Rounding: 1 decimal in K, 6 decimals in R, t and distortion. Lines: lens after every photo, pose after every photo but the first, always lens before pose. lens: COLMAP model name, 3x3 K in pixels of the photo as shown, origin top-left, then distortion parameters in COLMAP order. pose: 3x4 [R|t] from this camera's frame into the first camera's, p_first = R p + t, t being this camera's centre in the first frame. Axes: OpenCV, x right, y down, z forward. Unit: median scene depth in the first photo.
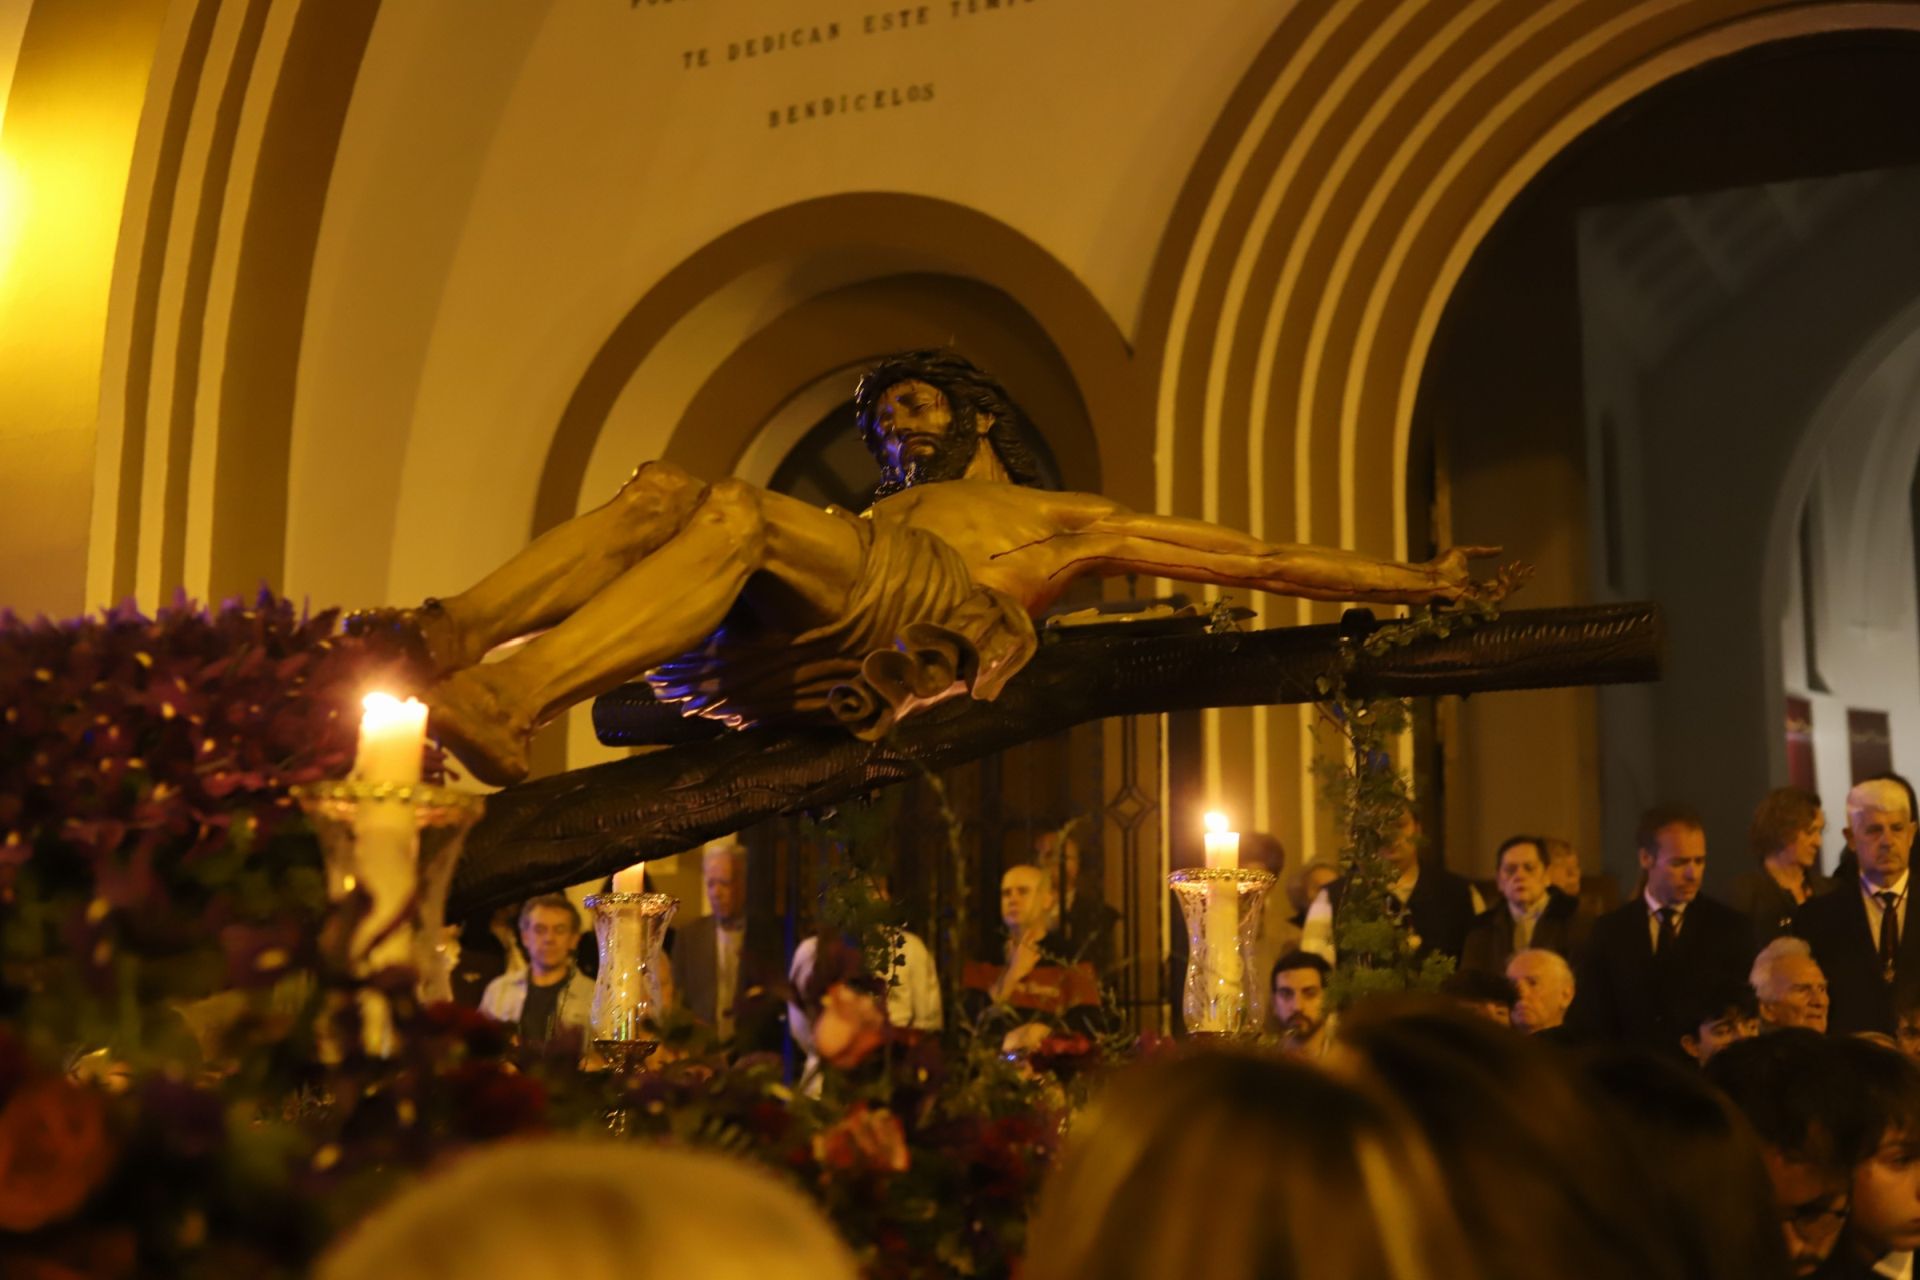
lens RADIAL K [[2781.9, 0, 961.6], [0, 2781.9, 542.6], [0, 0, 1]] dist [-0.082296, 0.000000]
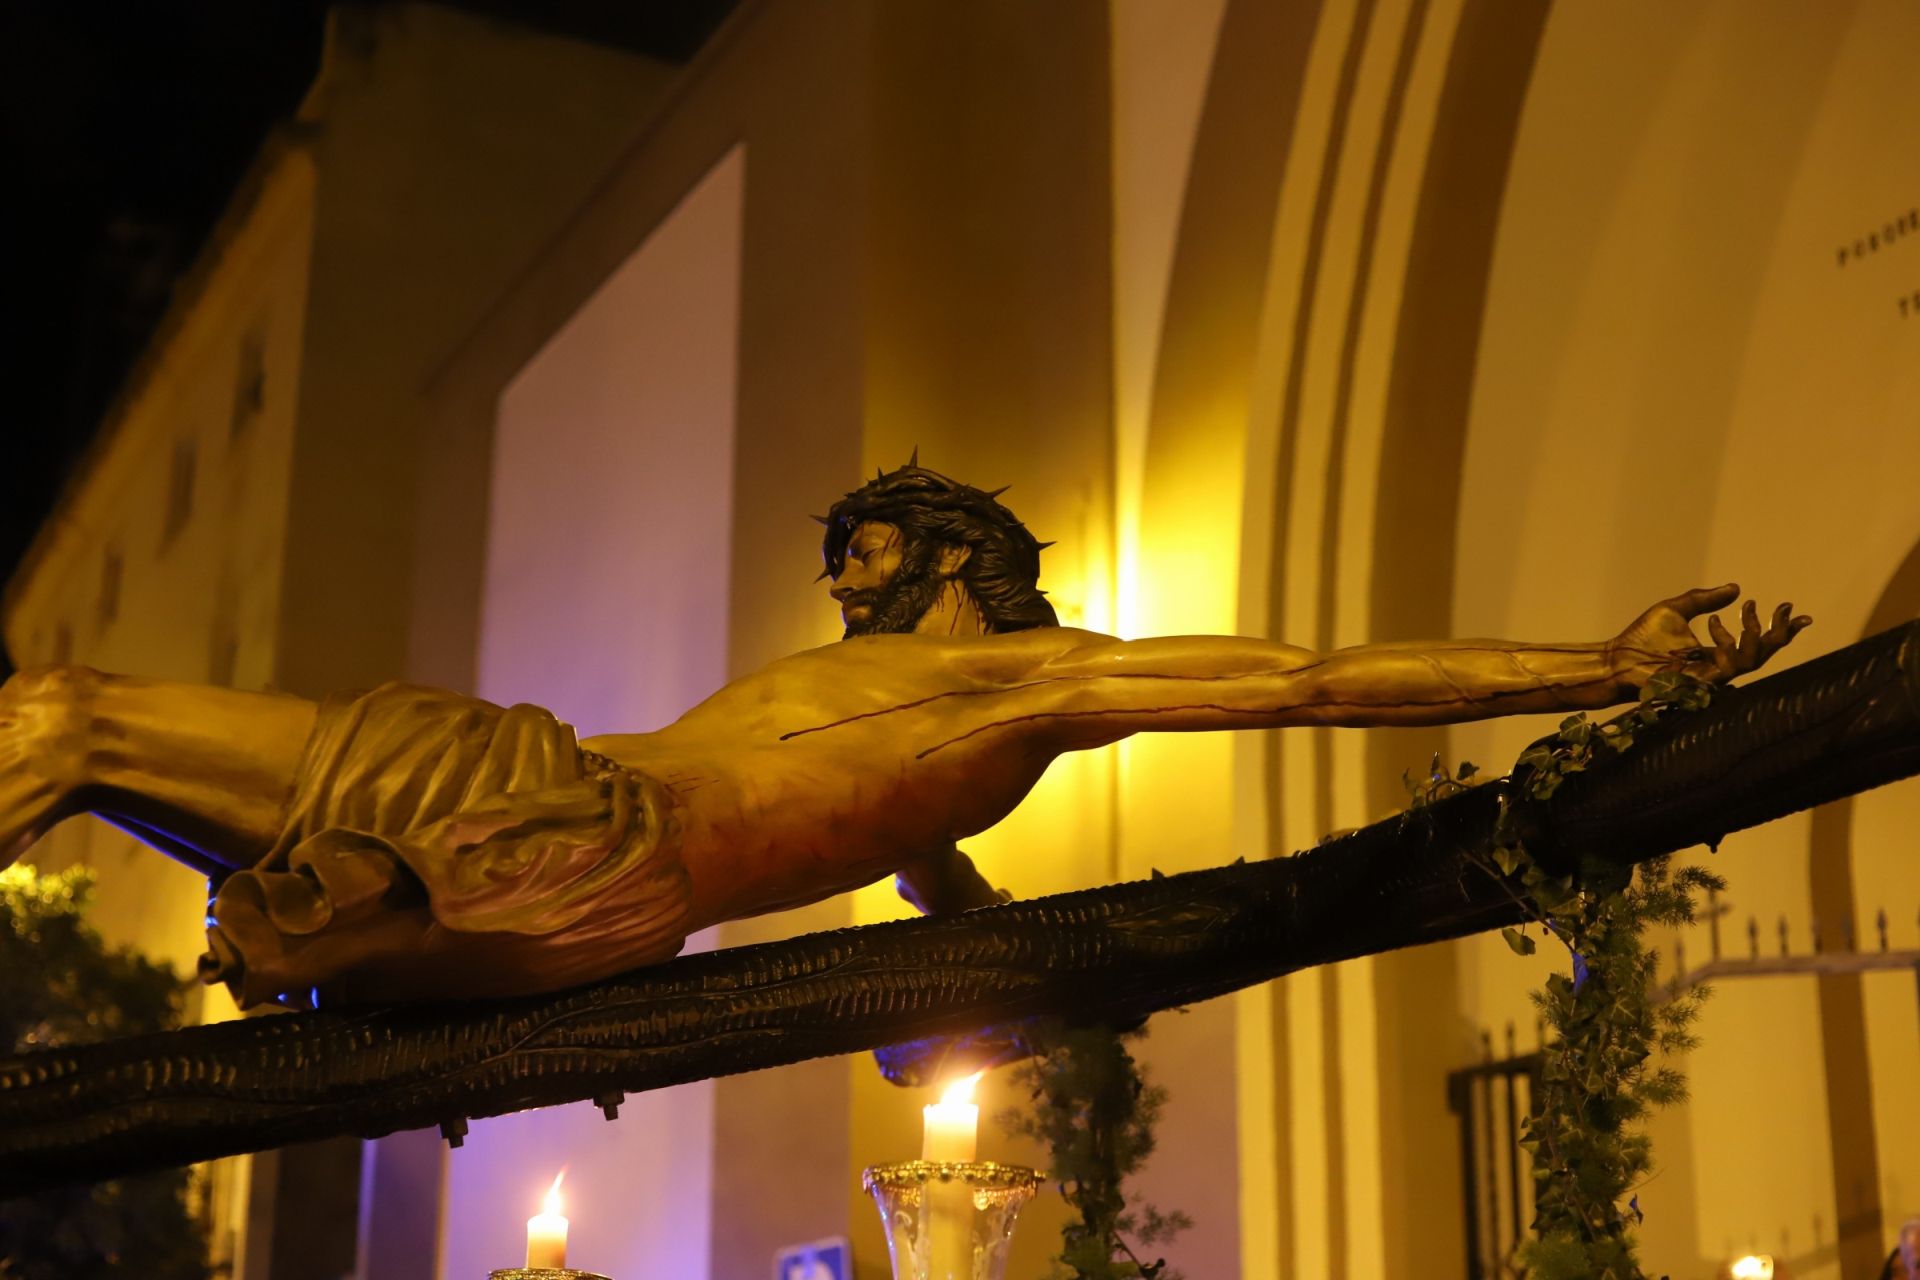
lens RADIAL K [[2802.3, 0, 1000.2], [0, 2802.3, 547.3], [0, 0, 1]] dist [-0.139011, 0.000000]
pose [[0.824588, -0.206515, -0.526694, 0.398692], [0.127674, 0.974905, -0.182372, 0.086126], [0.551139, 0.083136, 0.830262, 0.424757]]
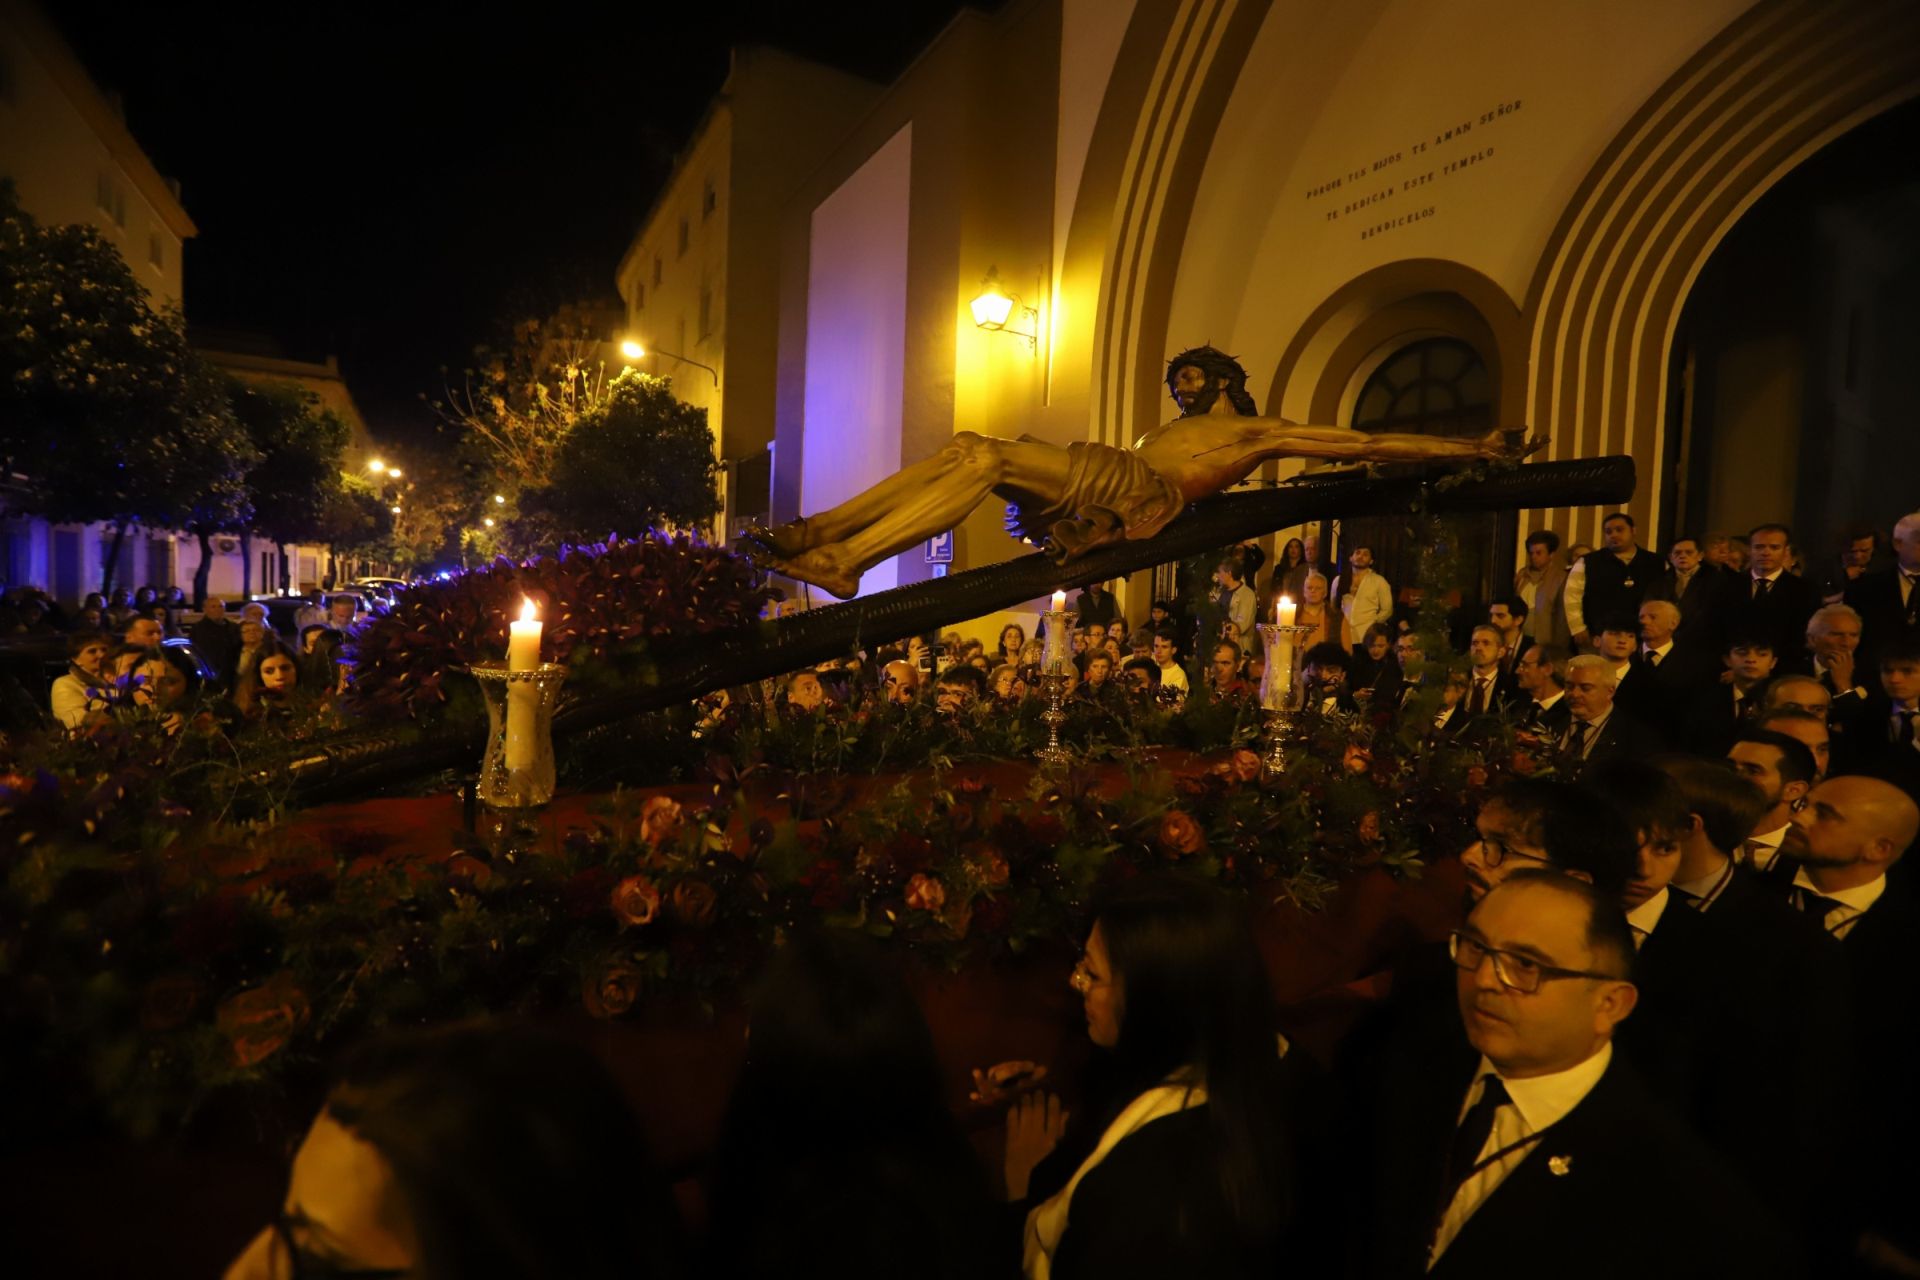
lens RADIAL K [[872.3, 0, 953.3], [0, 872.3, 634.2], [0, 0, 1]] dist [-0.028146, 0.005250]
pose [[0.840111, 0.050783, -0.540032, 0.197662], [0.082210, 0.972184, 0.219315, -0.020408], [0.536148, -0.228645, 0.812568, 0.343779]]
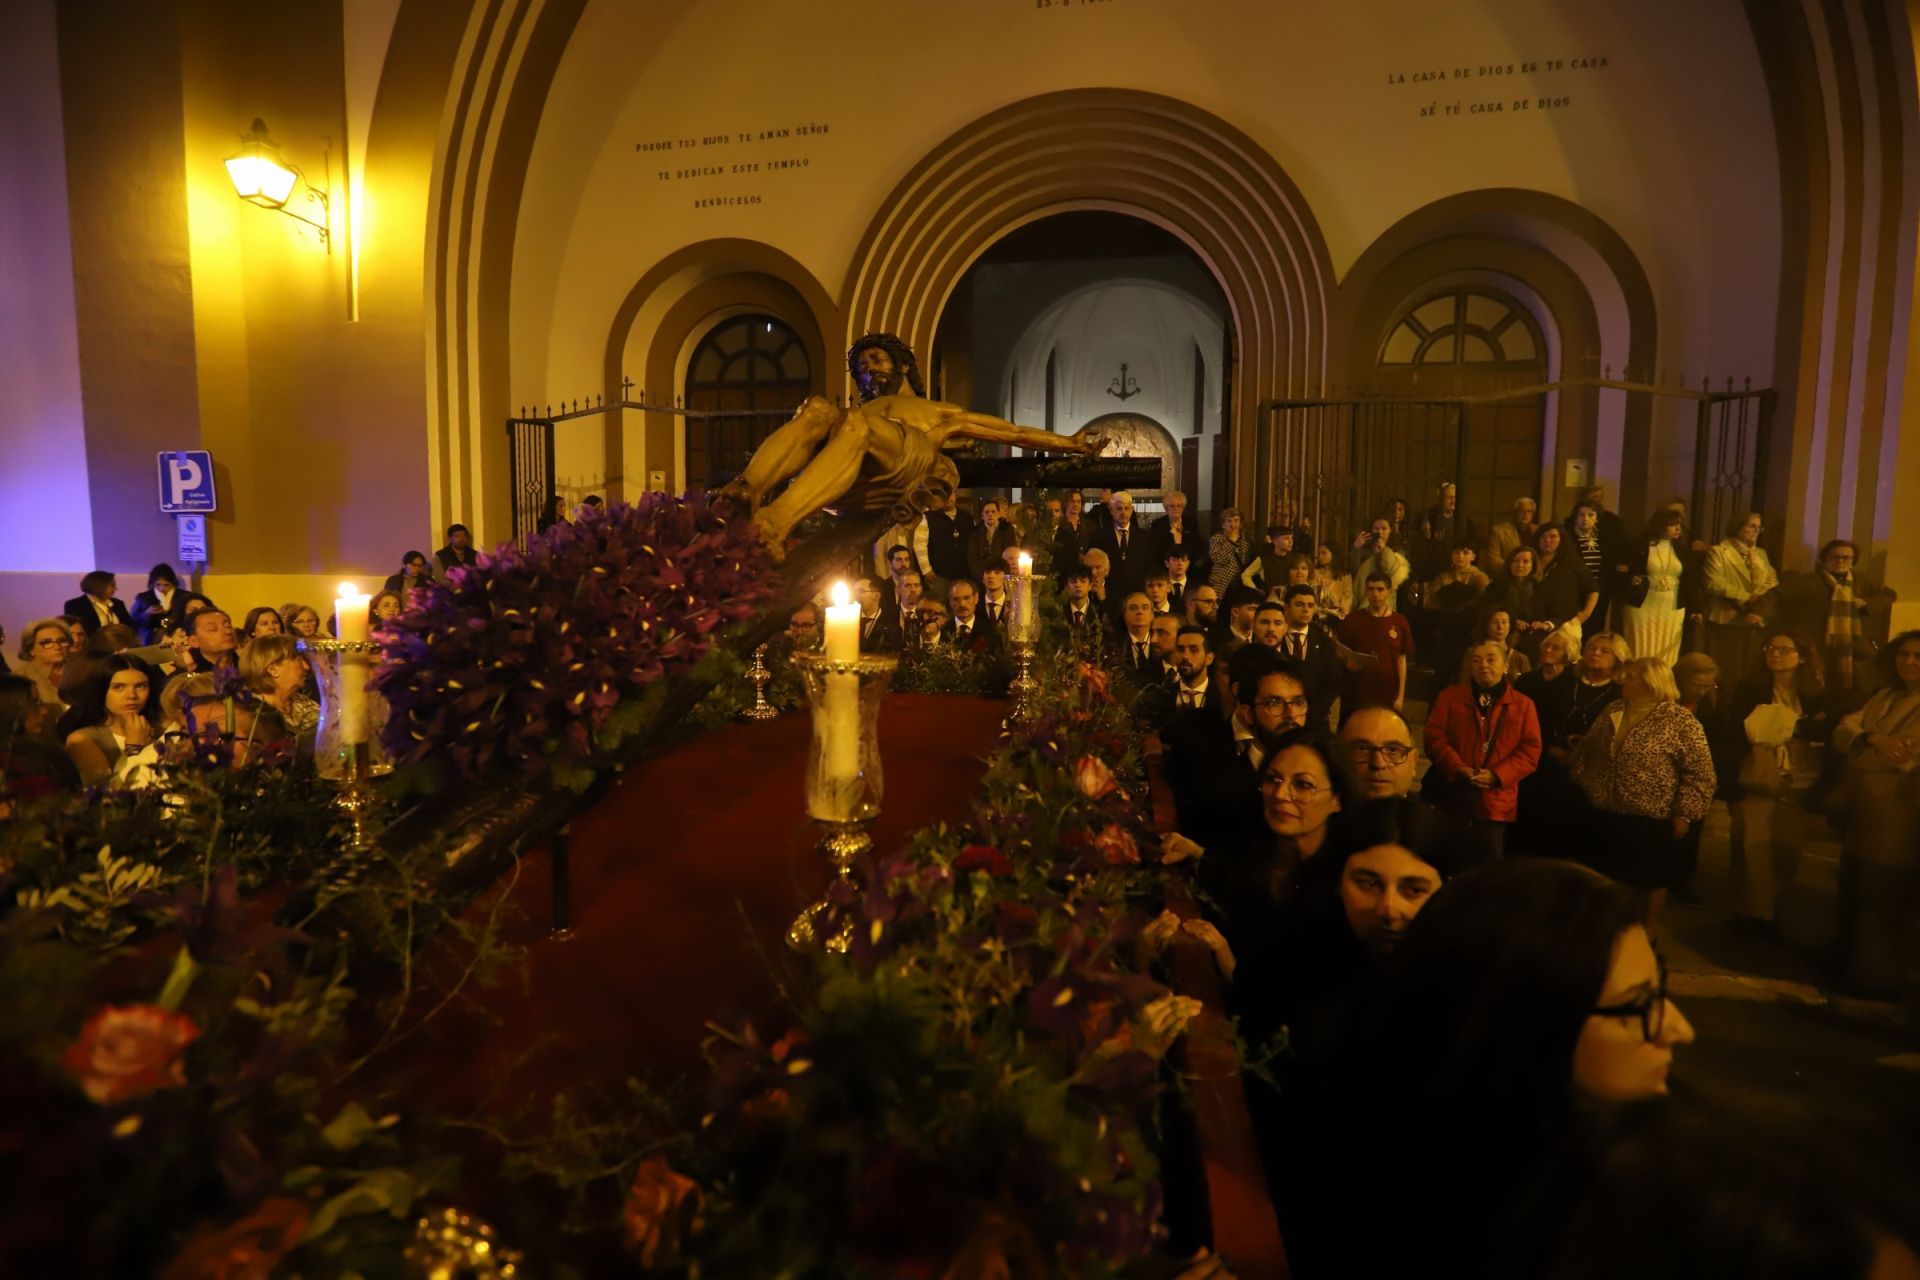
lens RADIAL K [[872.3, 0, 952.8], [0, 872.3, 626.3], [0, 0, 1]] dist [-0.028146, 0.005250]
pose [[0.968783, -0.012646, 0.247588, -0.140374], [-0.058502, 0.958831, 0.277885, -0.041594], [-0.240909, -0.283695, 0.928159, 0.250558]]
